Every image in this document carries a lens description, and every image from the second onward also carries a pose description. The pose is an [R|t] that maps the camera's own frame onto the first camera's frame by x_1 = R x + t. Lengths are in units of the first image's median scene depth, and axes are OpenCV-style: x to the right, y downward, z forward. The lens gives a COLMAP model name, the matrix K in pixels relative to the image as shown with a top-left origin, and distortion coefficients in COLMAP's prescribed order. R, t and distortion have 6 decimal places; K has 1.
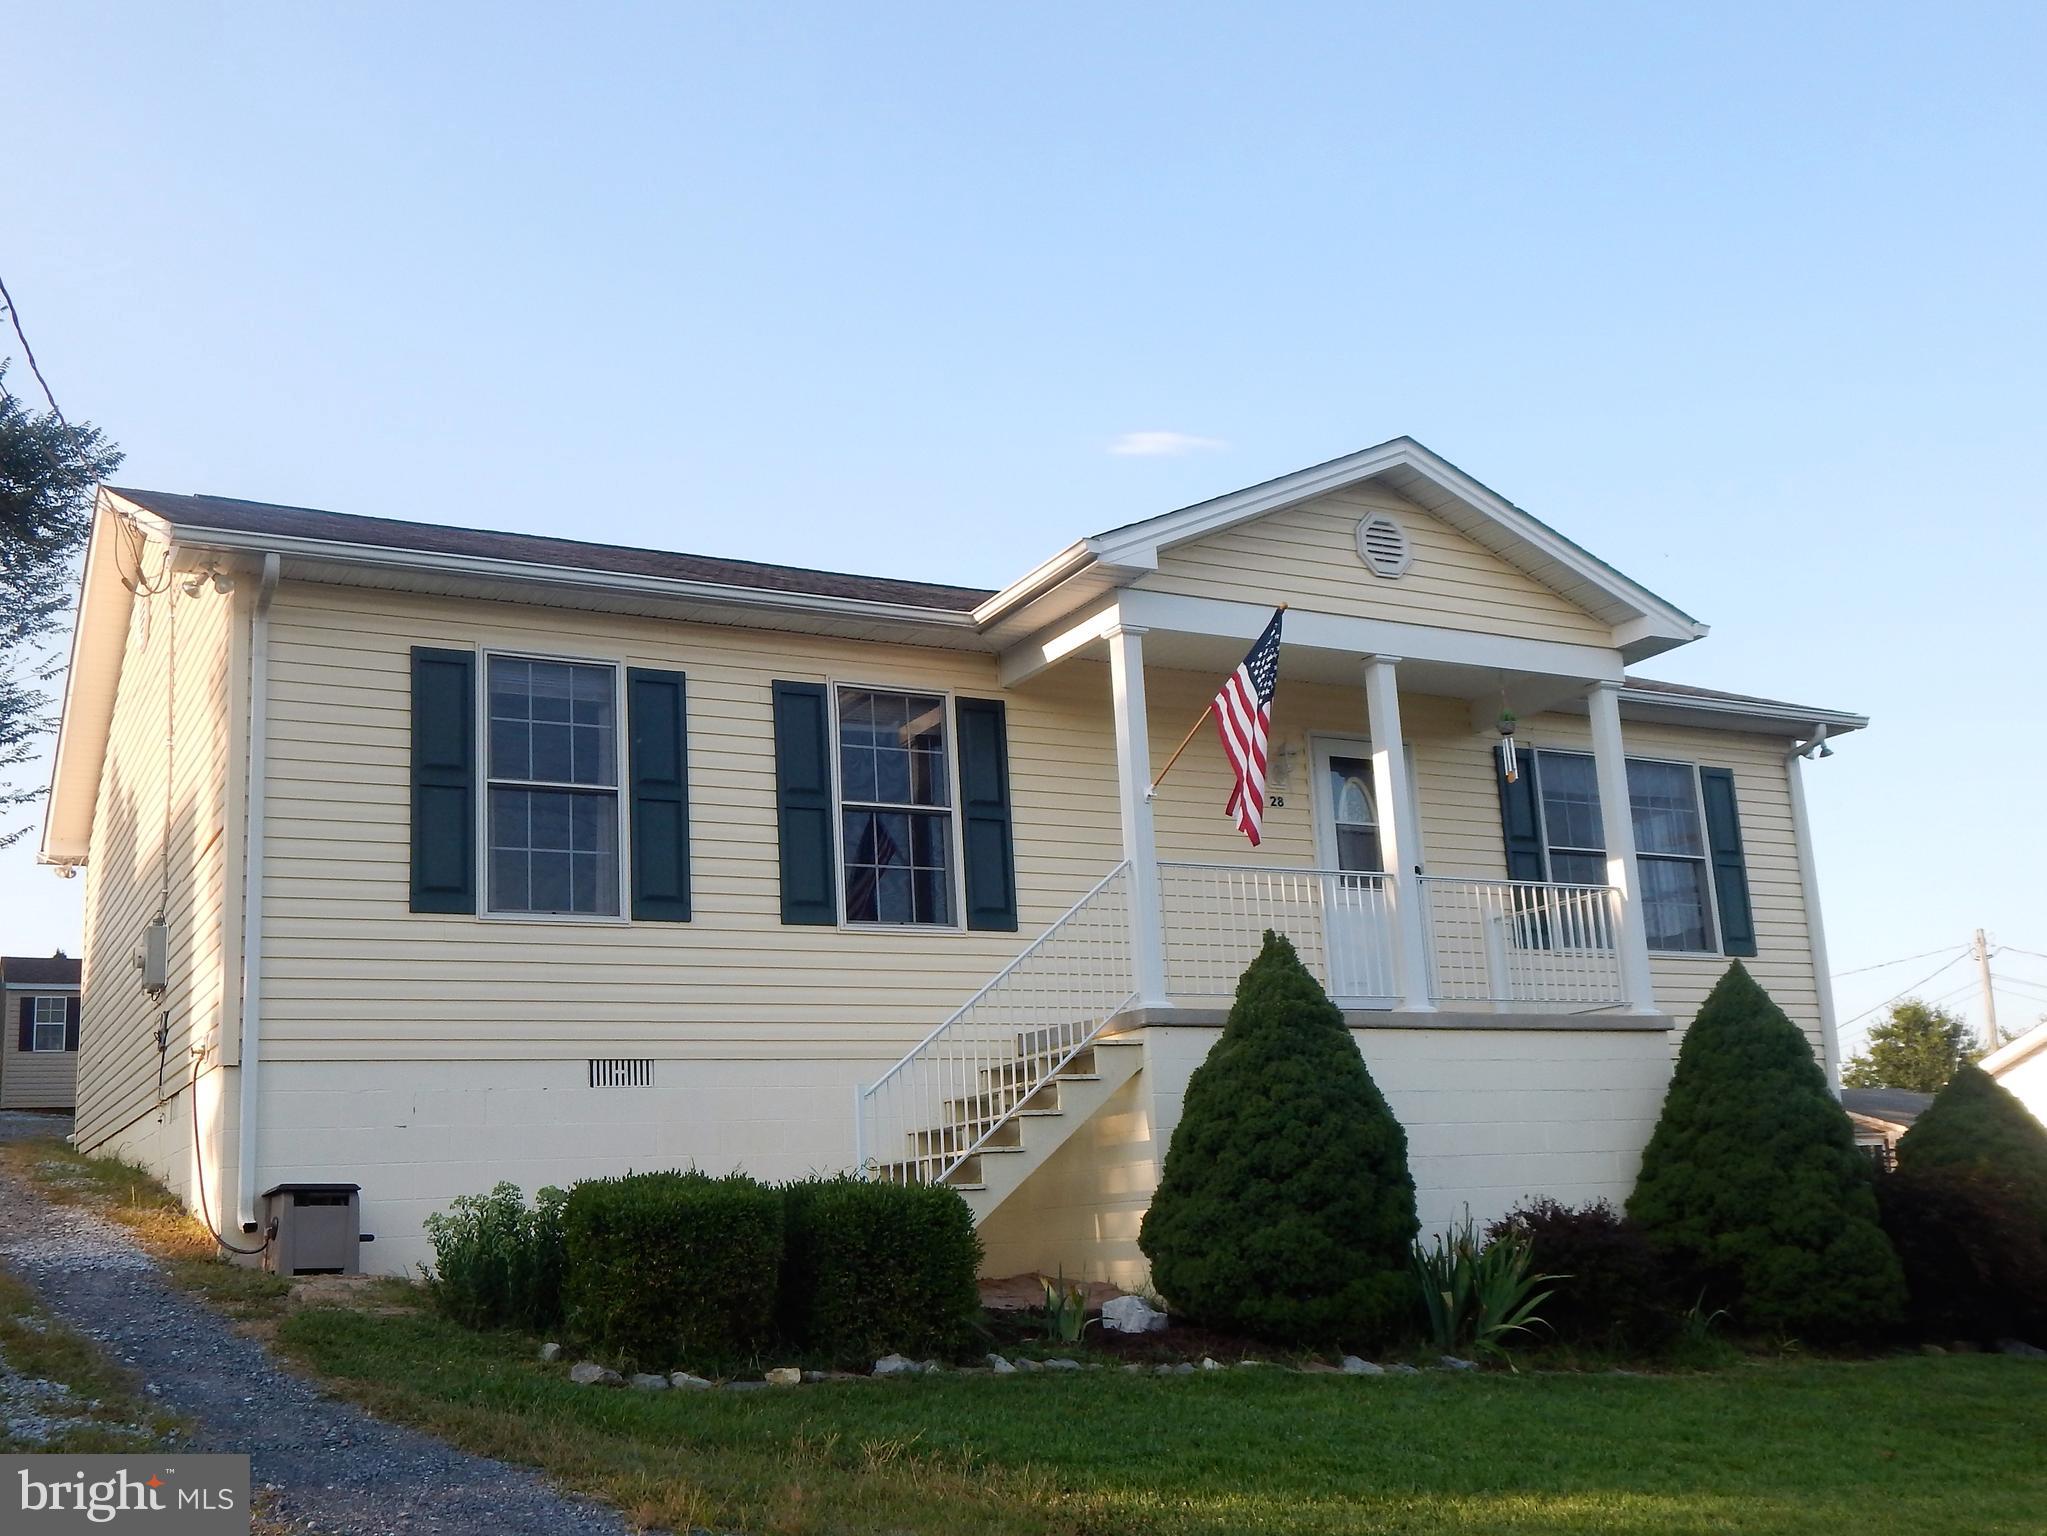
lens RADIAL K [[2196.2, 0, 1023.5], [0, 2196.2, 768.0], [0, 0, 1]] dist [0.013567, 0.003406]
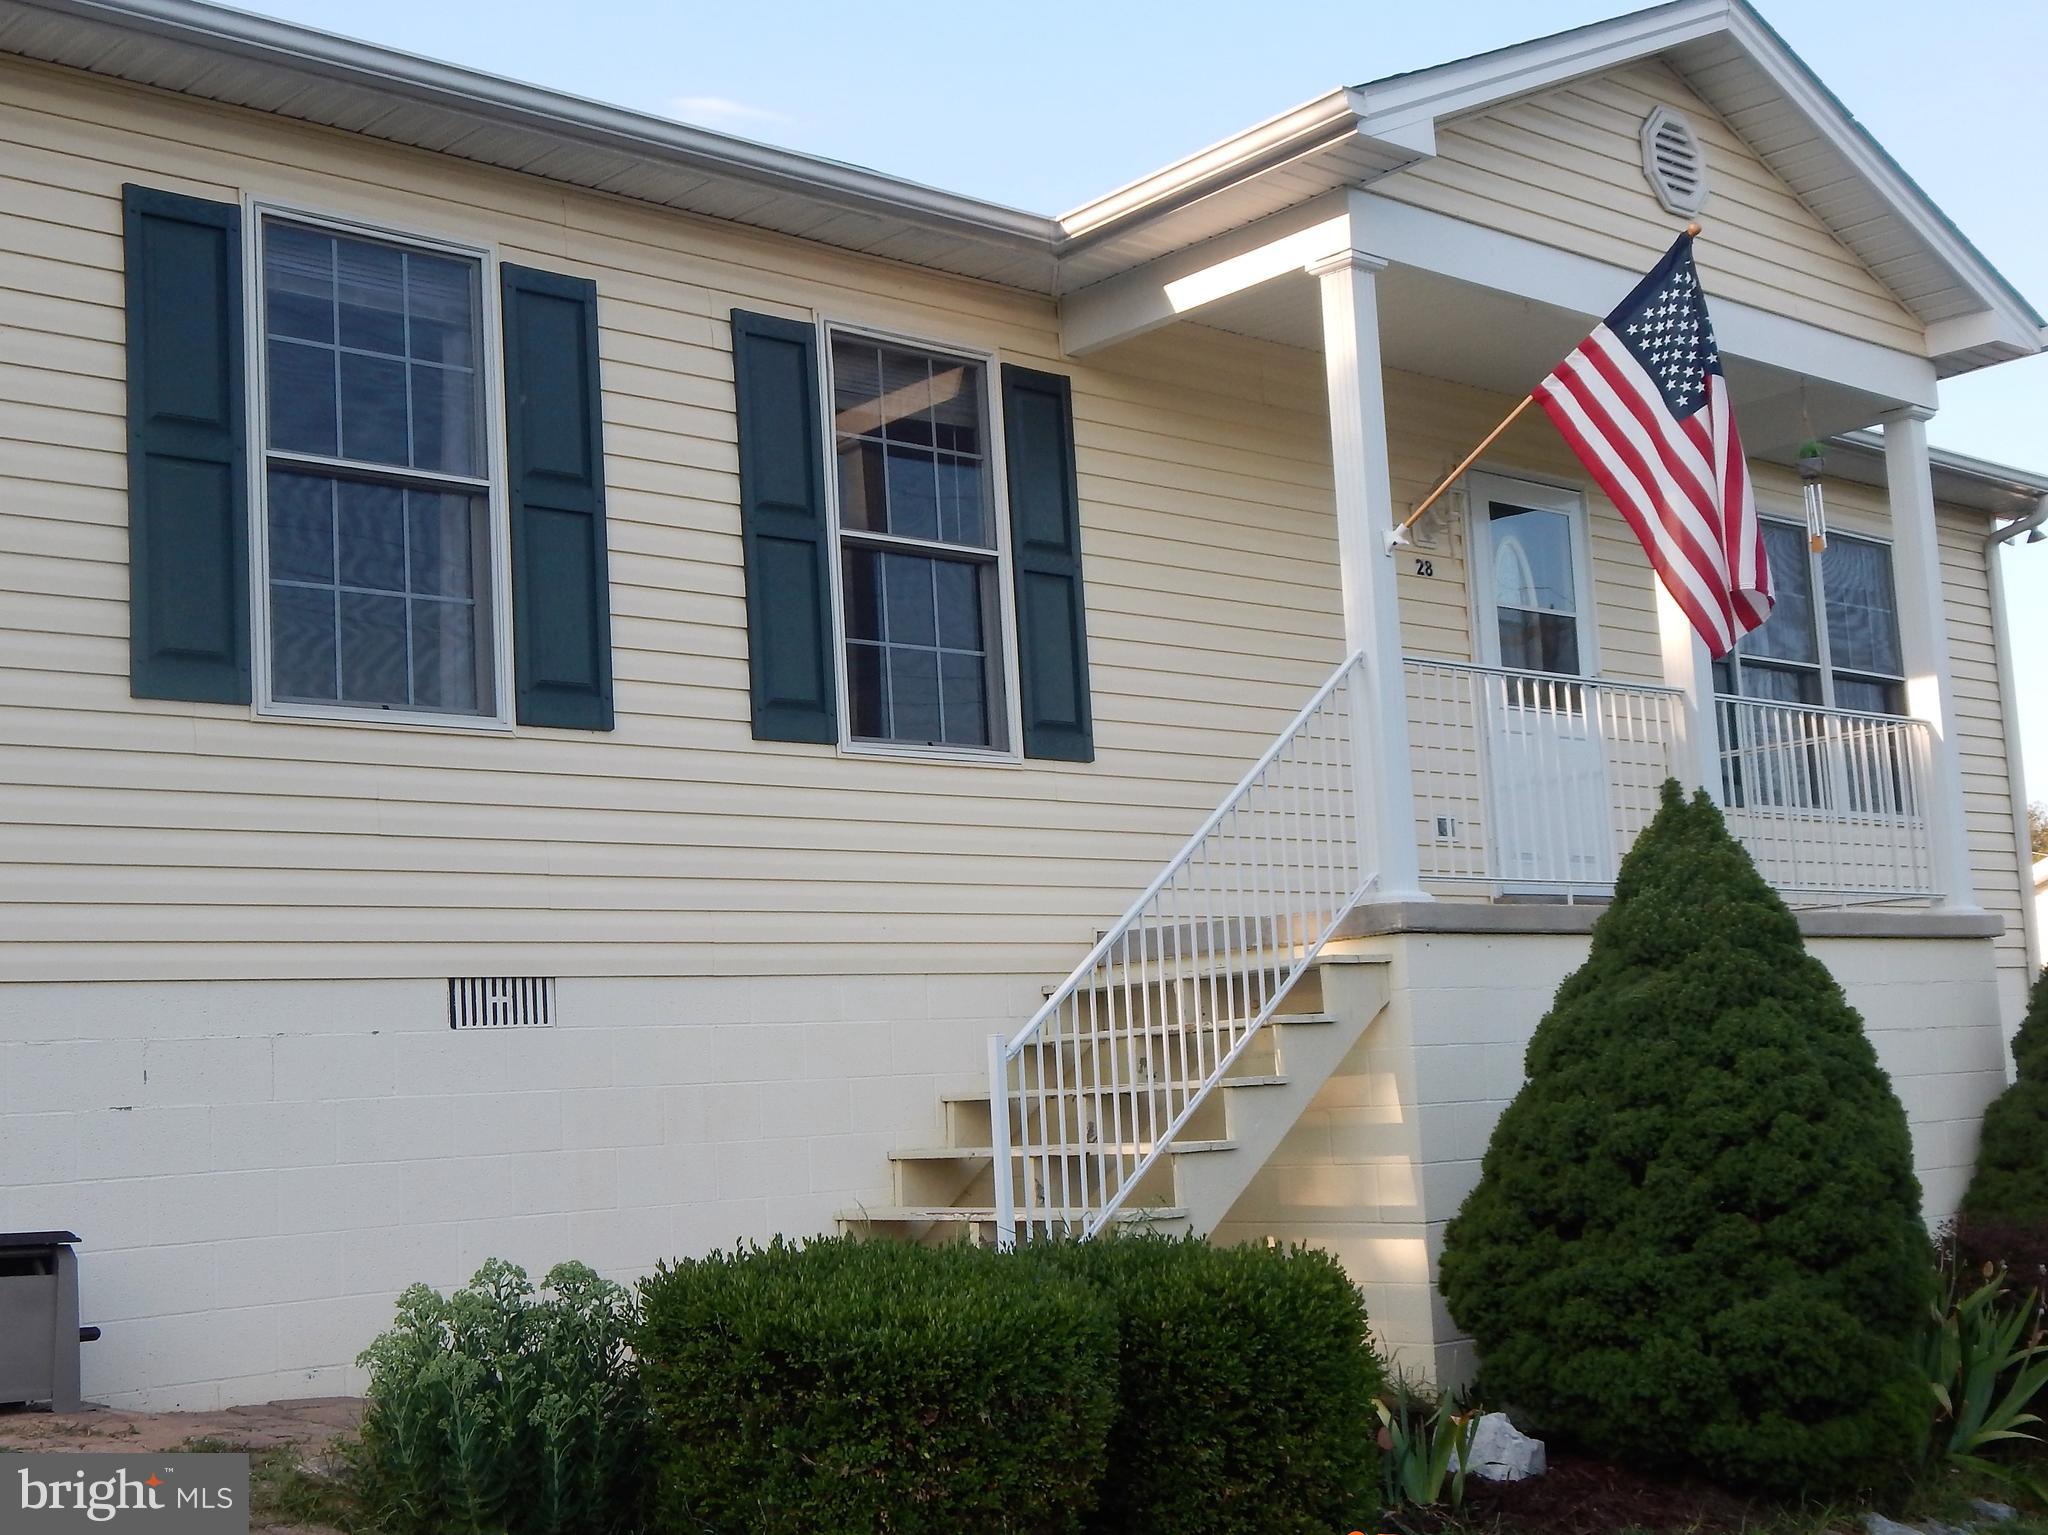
lens RADIAL K [[2693.0, 0, 1024.0], [0, 2693.0, 767.5], [0, 0, 1]] dist [0.015306, 0.006607]
pose [[0.975467, 0.029919, 0.218105, -0.202568], [-0.047951, 0.995811, 0.077859, 0.021430], [-0.214862, -0.086407, 0.972814, 0.318287]]
